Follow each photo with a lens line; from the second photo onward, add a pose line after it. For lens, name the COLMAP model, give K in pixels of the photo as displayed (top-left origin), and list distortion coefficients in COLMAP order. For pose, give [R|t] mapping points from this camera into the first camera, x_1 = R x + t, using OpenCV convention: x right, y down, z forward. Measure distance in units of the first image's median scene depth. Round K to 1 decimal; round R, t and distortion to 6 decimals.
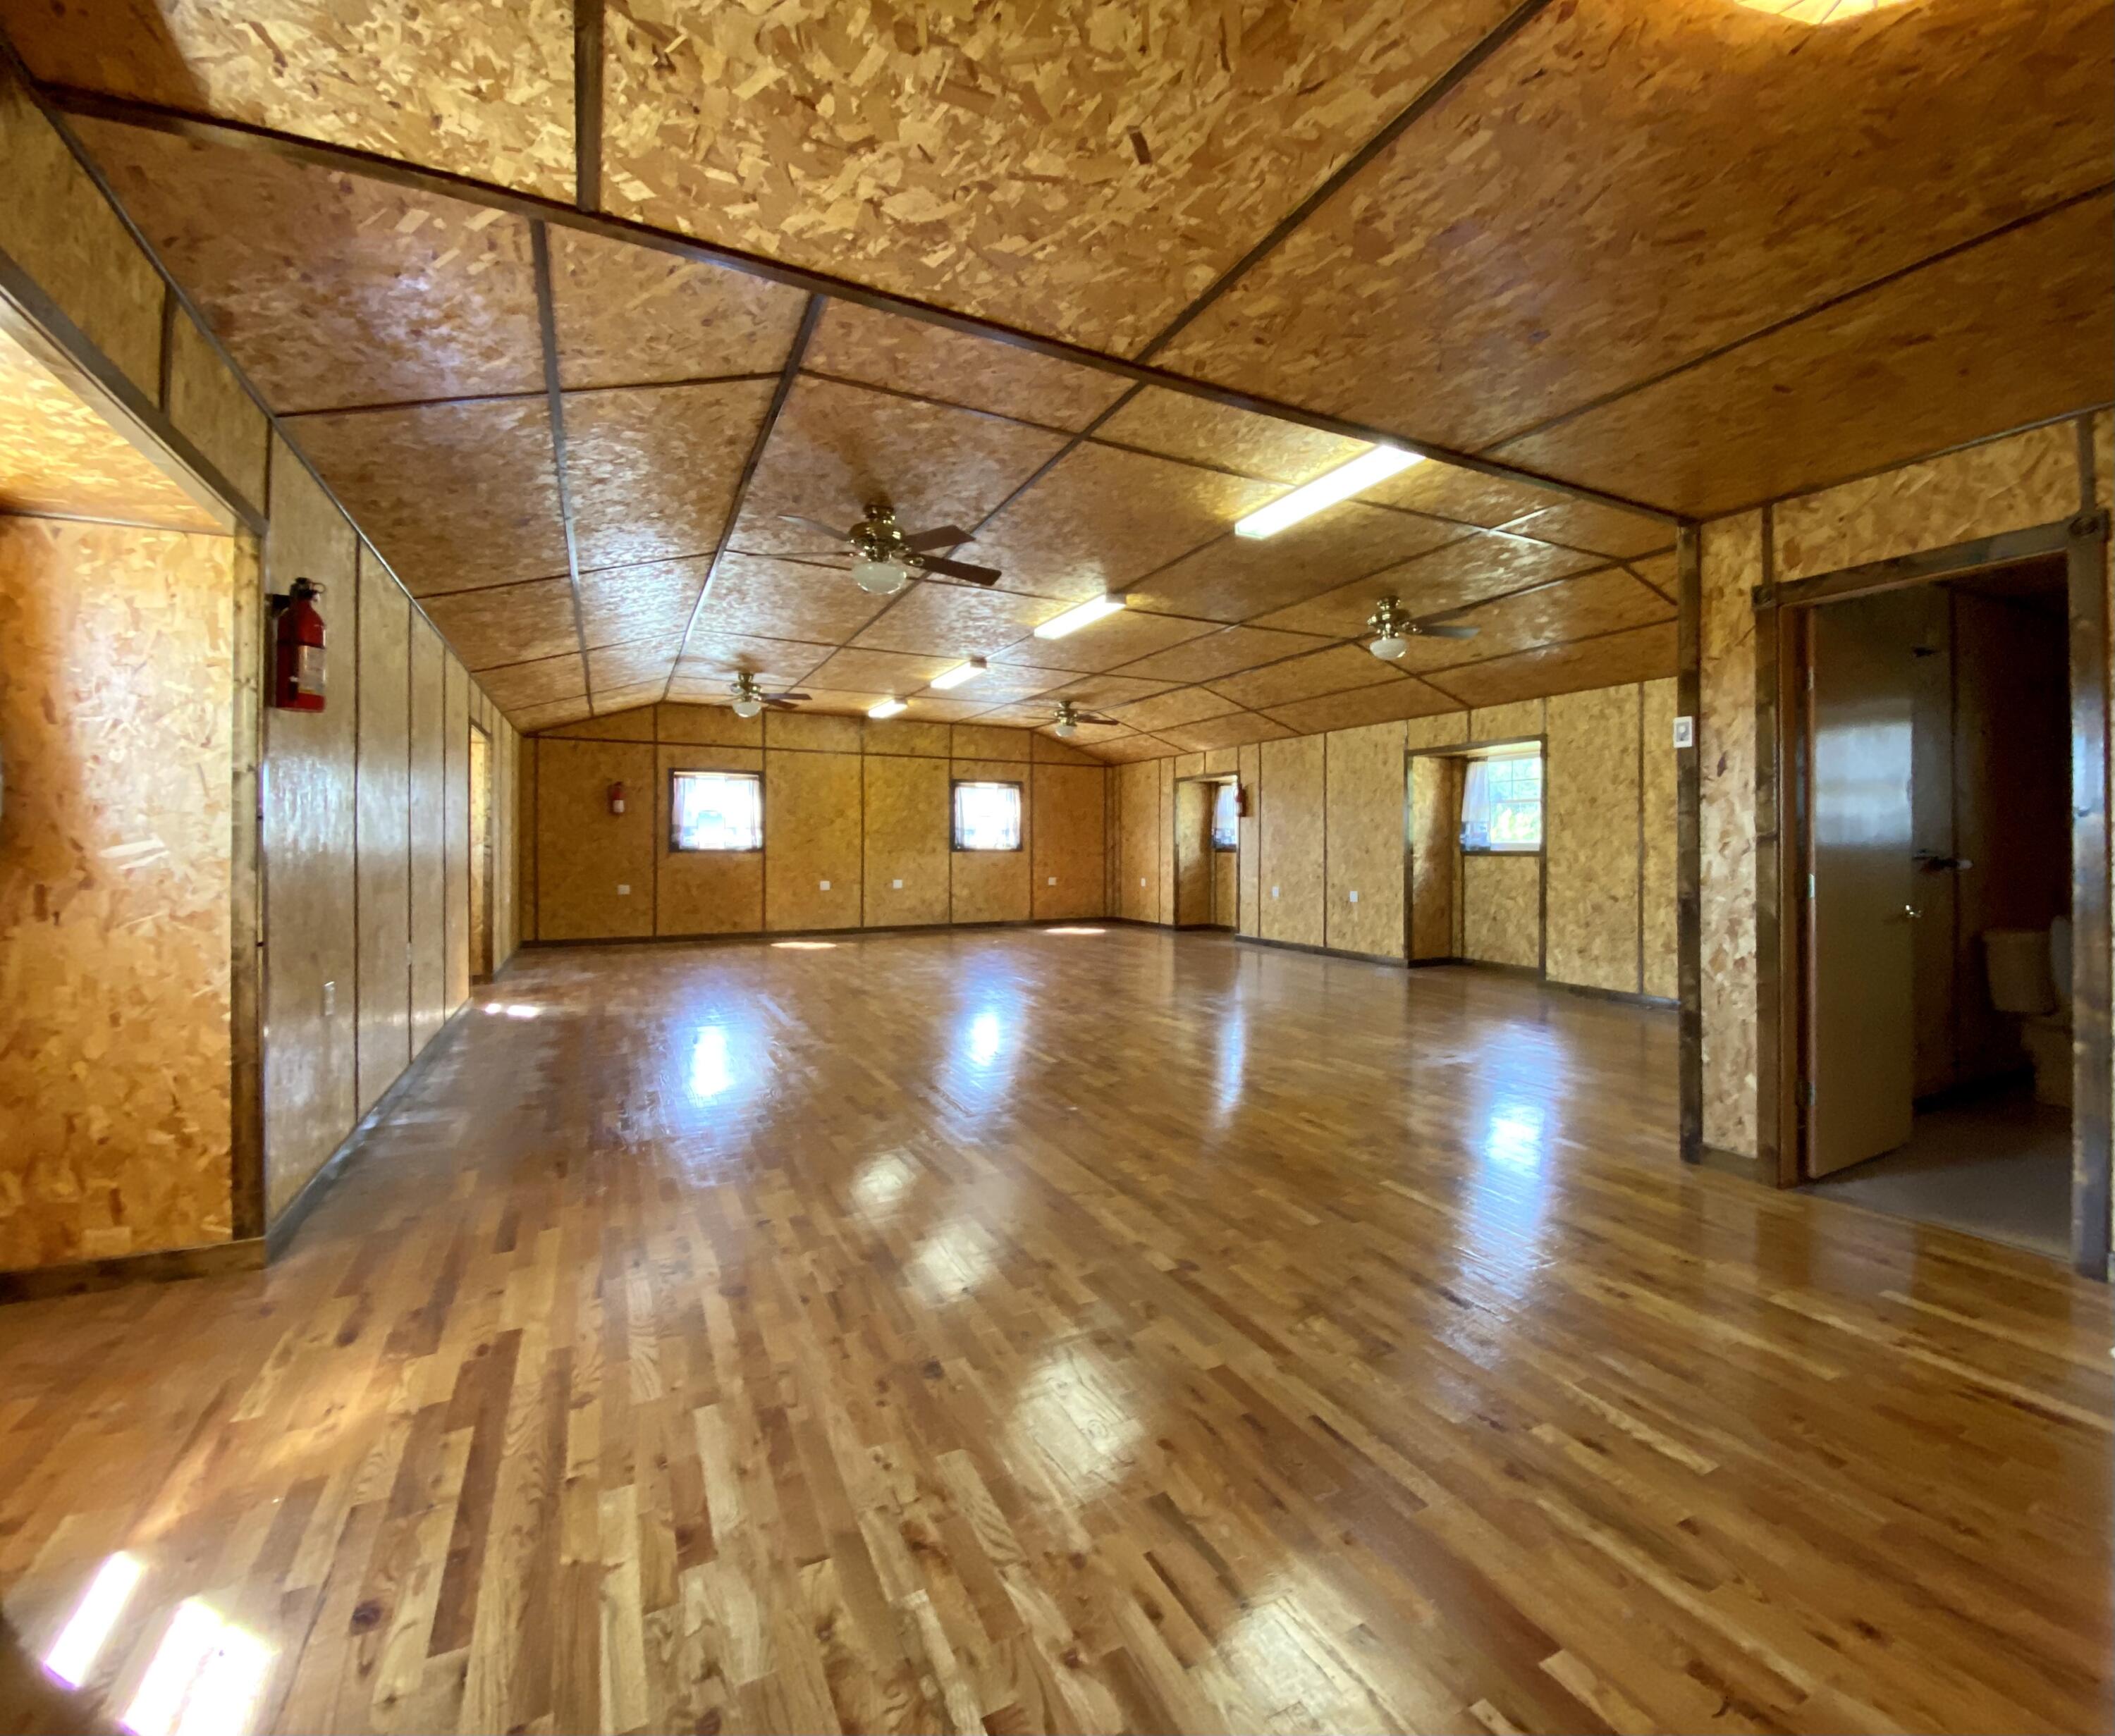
lens RADIAL K [[942.8, 0, 1066.3], [0, 942.8, 849.5], [0, 0, 1]] dist [-0.003091, -0.000352]
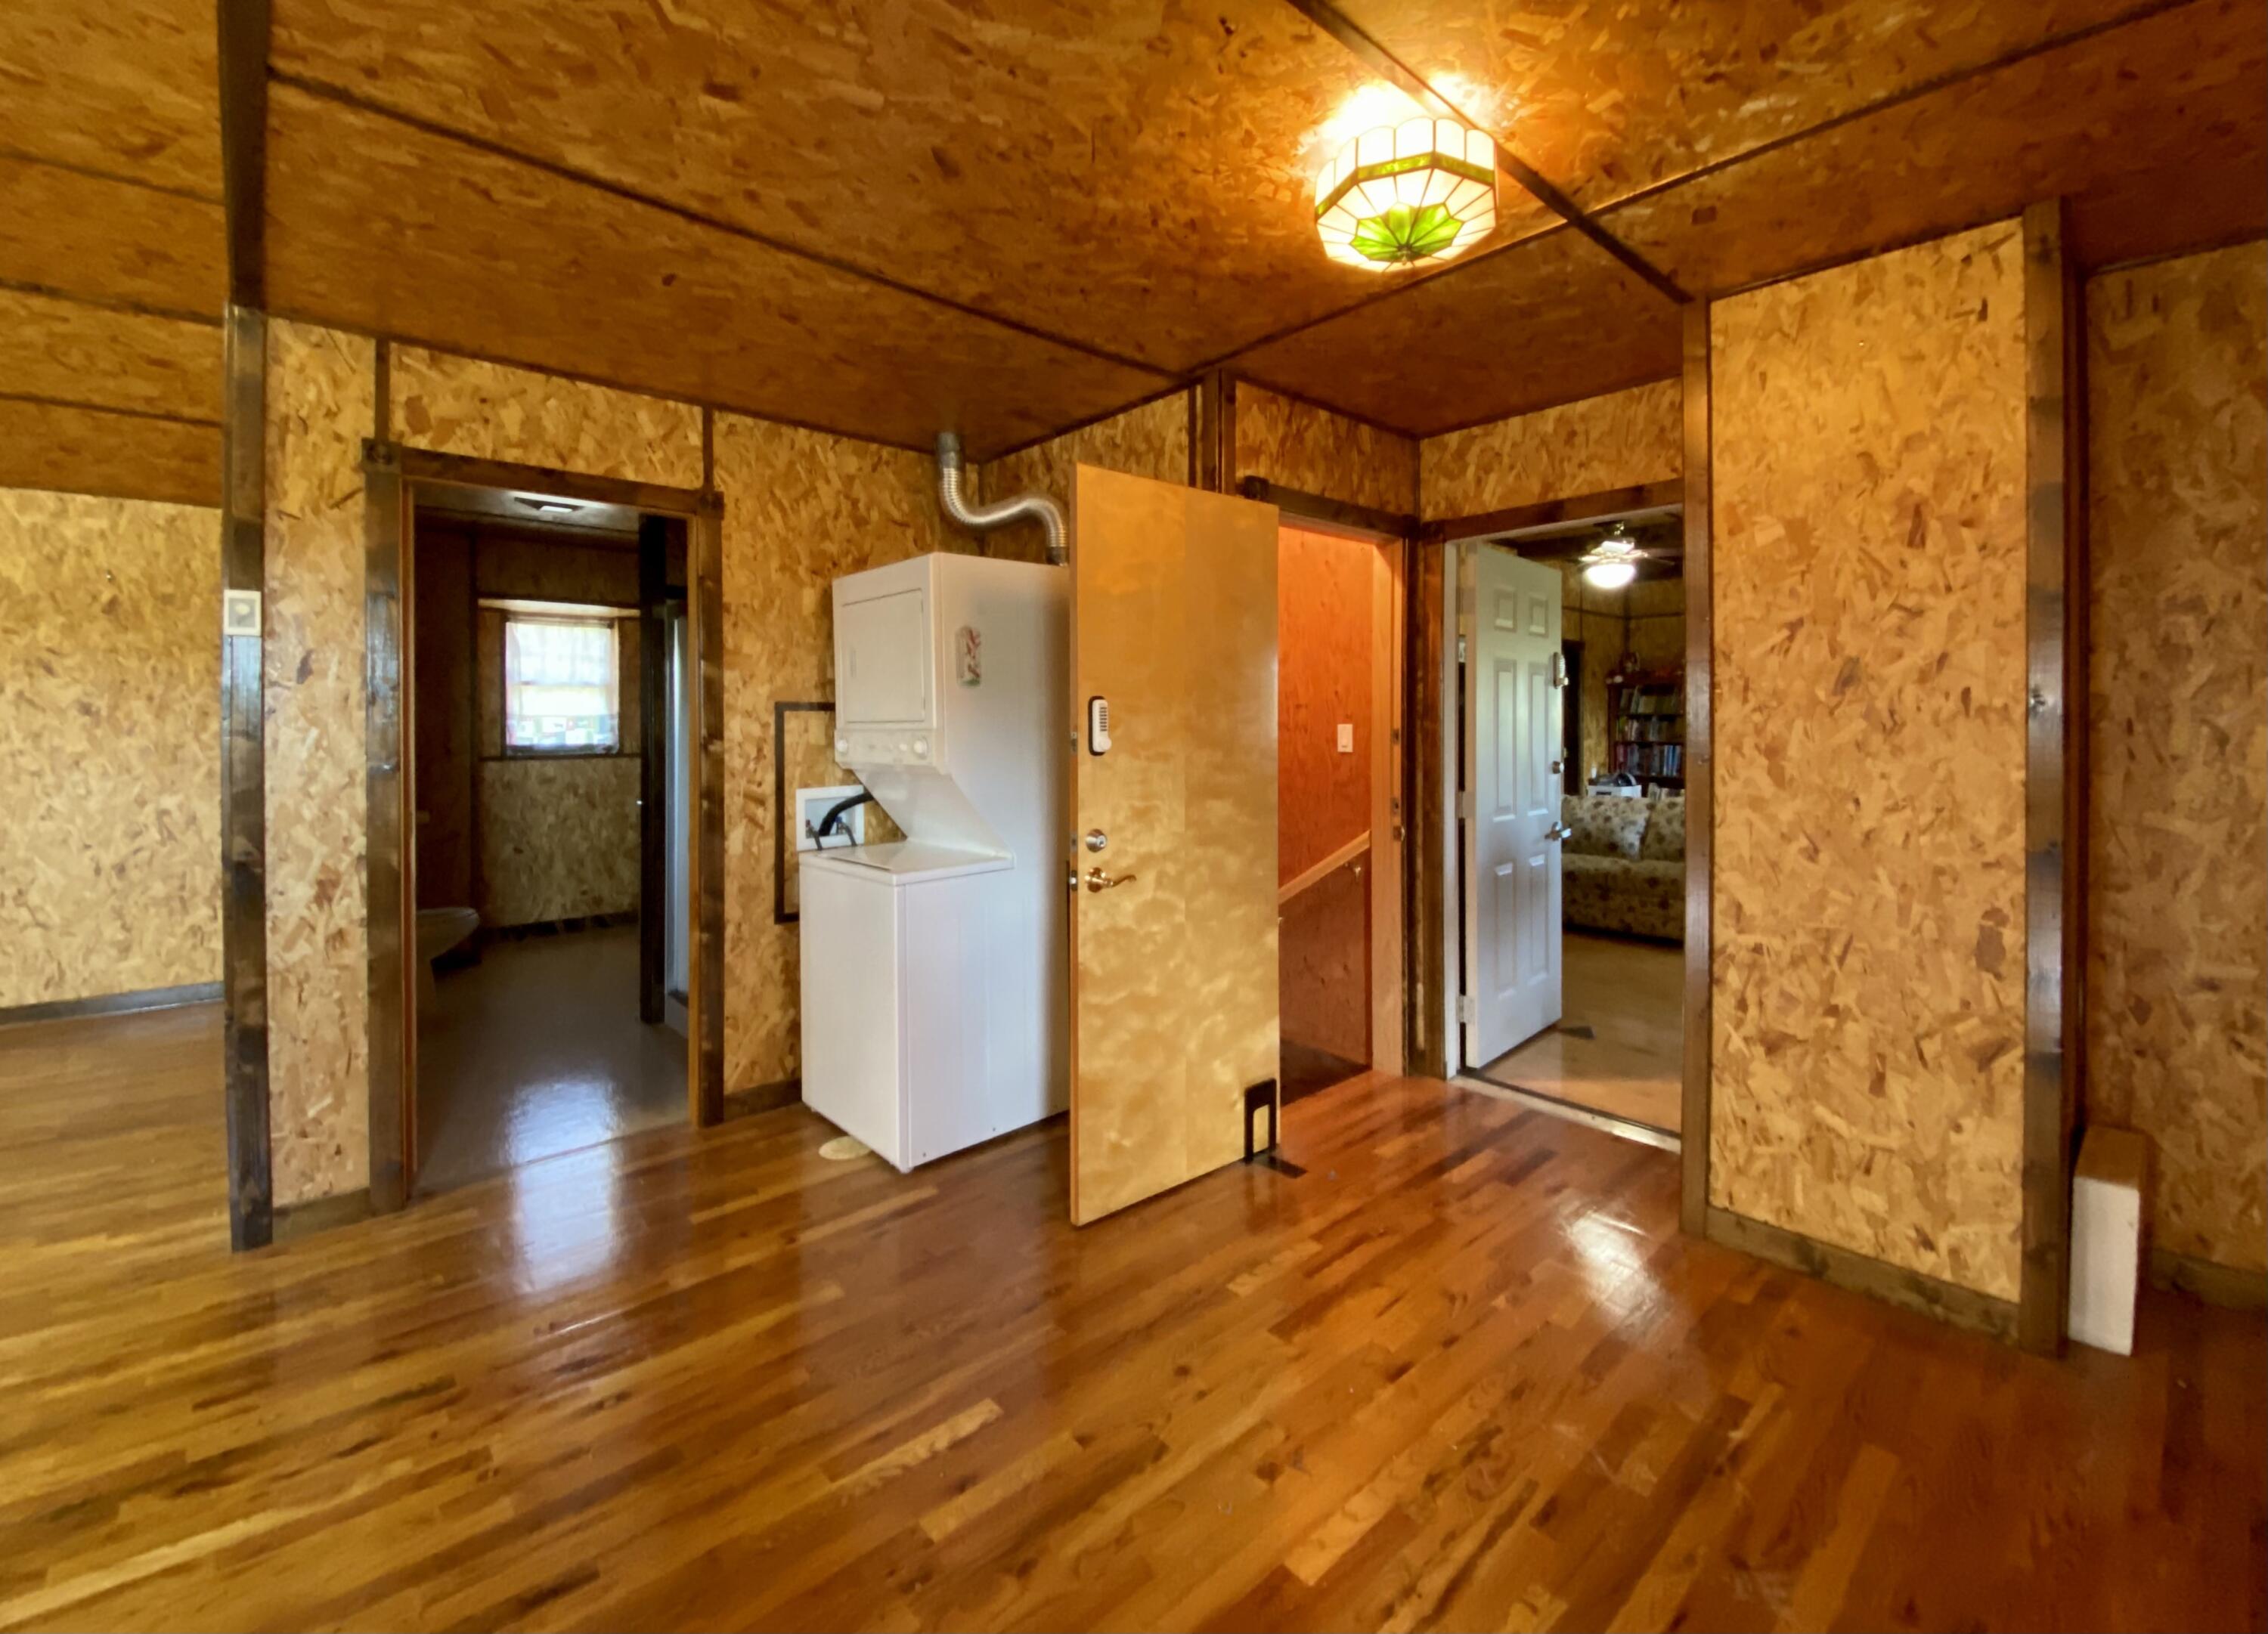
lens RADIAL K [[982.4, 0, 1151.5], [0, 982.4, 725.1], [0, 0, 1]] dist [-0.001096, -0.000215]
pose [[-0.284572, -0.009553, 0.958607, -0.210193], [0.005116, 0.999921, 0.011484, -0.053004], [-0.958641, 0.008173, -0.284500, 0.615127]]
